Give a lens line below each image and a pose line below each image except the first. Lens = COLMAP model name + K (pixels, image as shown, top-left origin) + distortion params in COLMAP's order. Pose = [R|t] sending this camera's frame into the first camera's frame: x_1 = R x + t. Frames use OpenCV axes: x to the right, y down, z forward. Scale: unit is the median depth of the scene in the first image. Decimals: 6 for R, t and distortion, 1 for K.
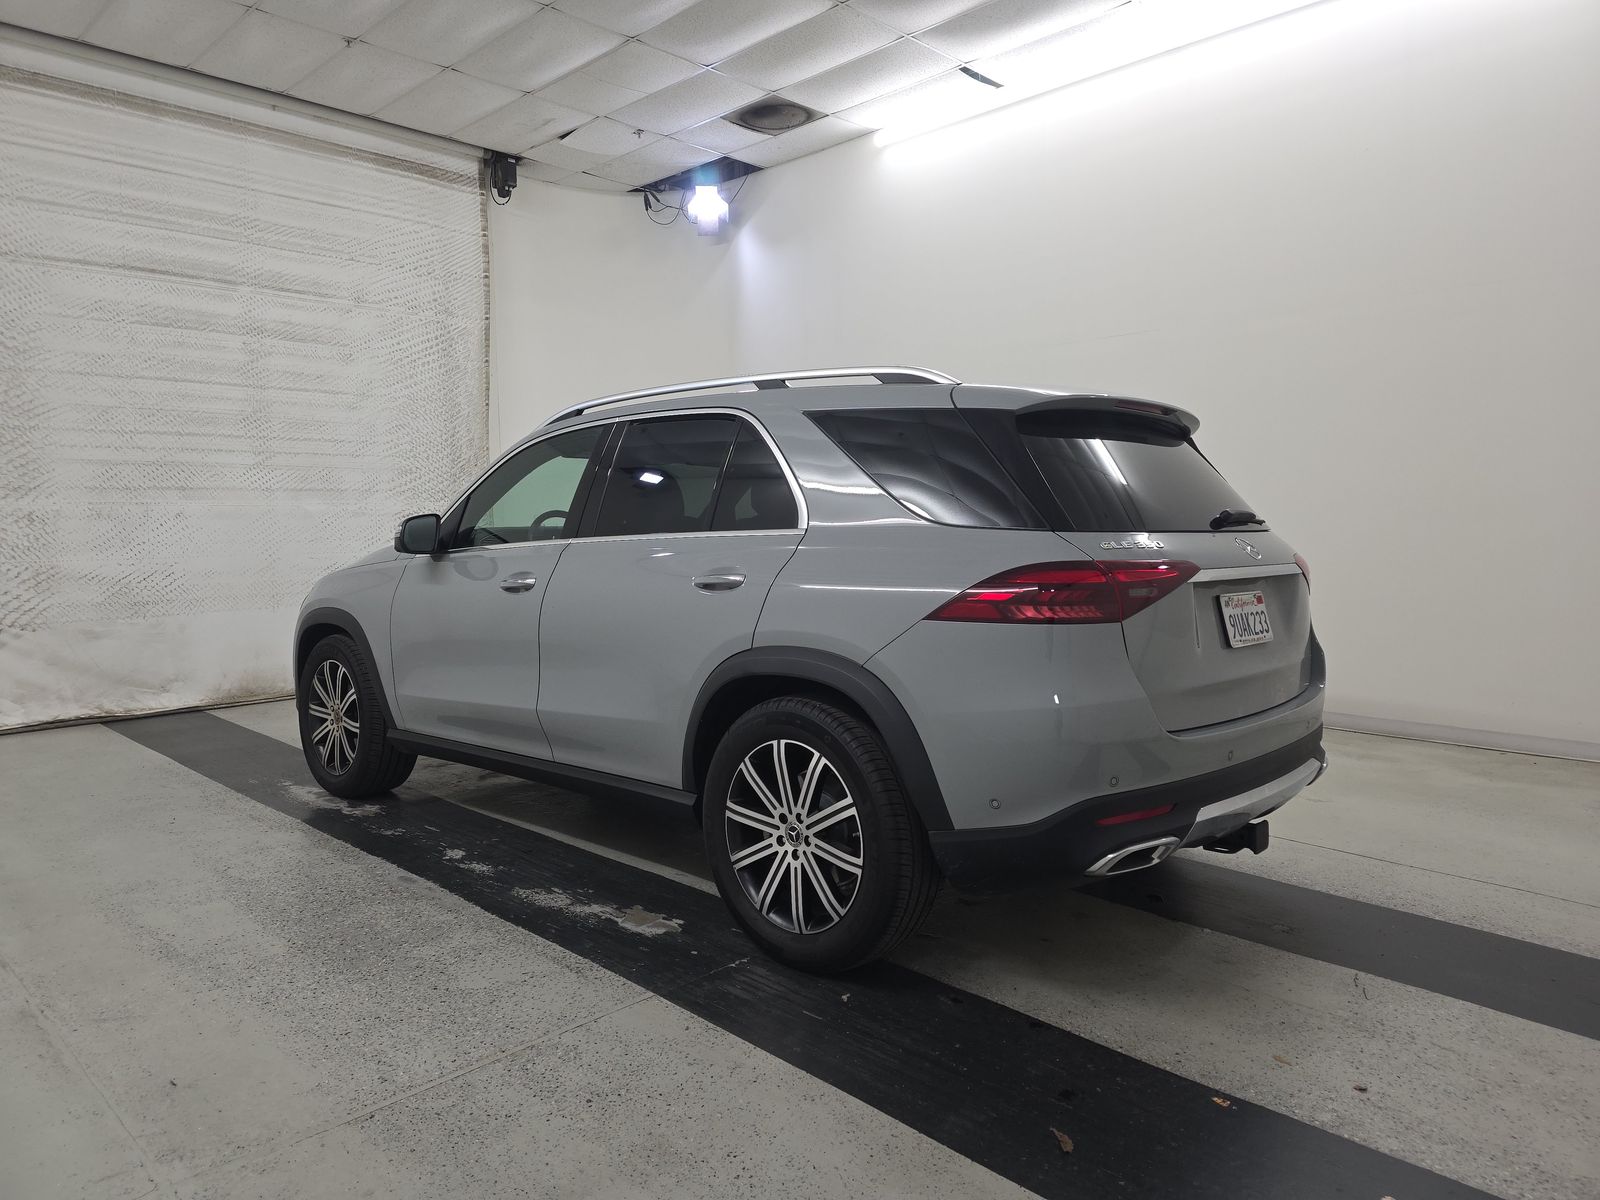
lens RADIAL K [[1072.7, 0, 798.5], [0, 1072.7, 594.4], [0, 0, 1]] dist [0.032142, -0.027712]
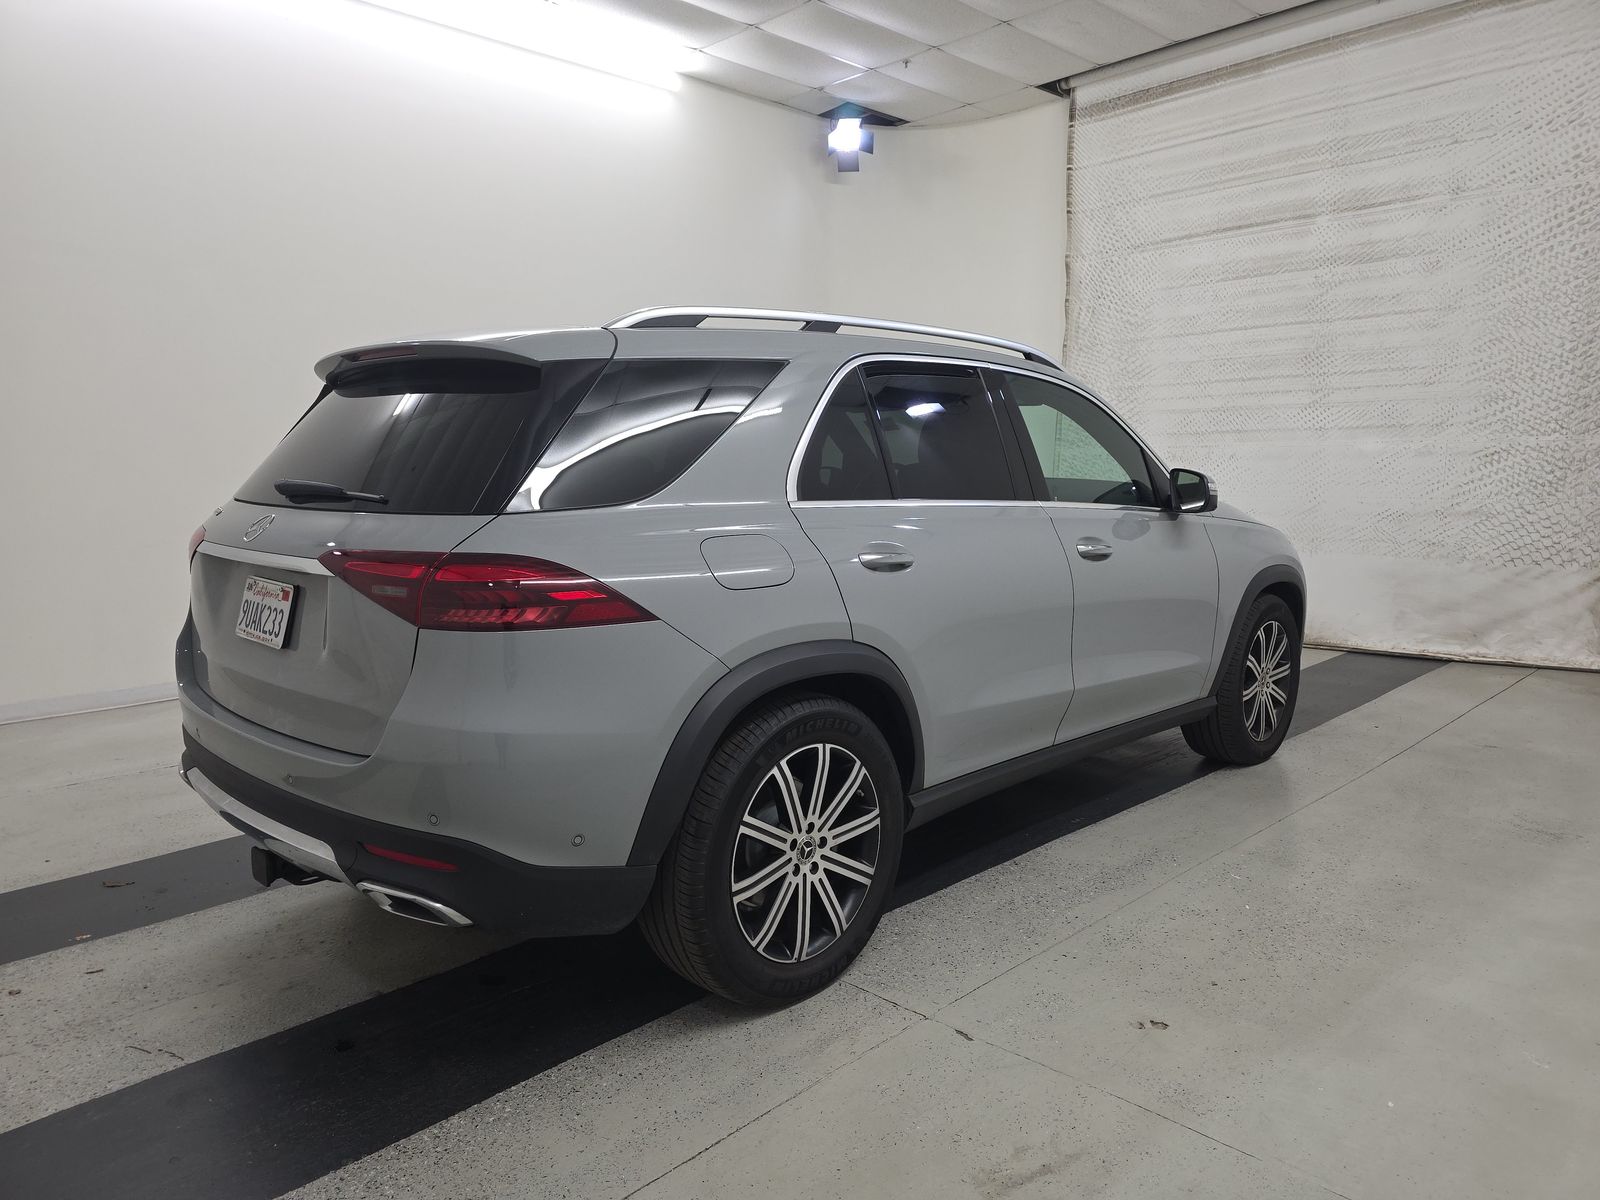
lens RADIAL K [[1072.7, 0, 800.1], [0, 1072.7, 604.3], [0, 0, 1]] dist [0.032142, -0.027712]
pose [[-0.015142, 0.138804, -0.990204, 0.495932], [-0.060053, 0.988404, 0.139470, -0.050309], [0.998080, 0.061576, -0.006630, 0.566632]]
